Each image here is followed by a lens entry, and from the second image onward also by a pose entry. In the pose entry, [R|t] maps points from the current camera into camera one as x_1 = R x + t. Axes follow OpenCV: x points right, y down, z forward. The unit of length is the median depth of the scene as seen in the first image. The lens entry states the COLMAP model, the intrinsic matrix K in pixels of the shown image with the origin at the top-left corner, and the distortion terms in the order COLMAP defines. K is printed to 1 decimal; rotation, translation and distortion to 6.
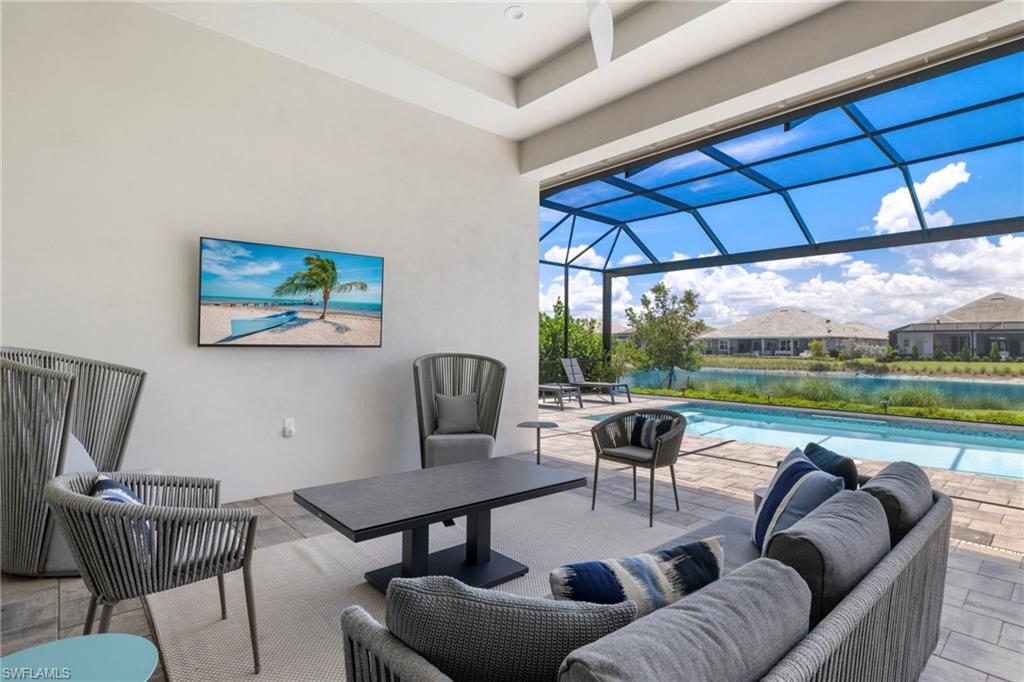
lens RADIAL K [[512.0, 0, 509.2], [0, 512.0, 345.2], [0, 0, 1]] dist [-0.000582, 0.000227]
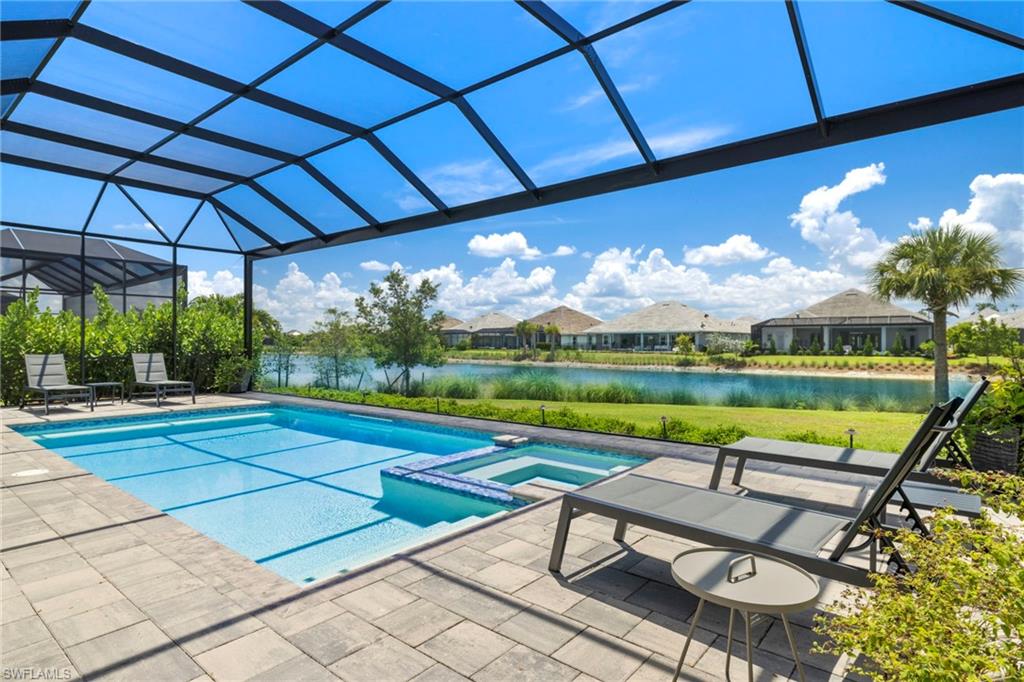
lens RADIAL K [[549.7, 0, 516.4], [0, 549.7, 336.2], [0, 0, 1]] dist [0.006243, 0.001063]
pose [[0.989614, -0.001195, 0.143748, 0.133187], [0.002478, 0.999959, -0.008748, 0.001614], [-0.143732, 0.009013, 0.989576, 0.000877]]
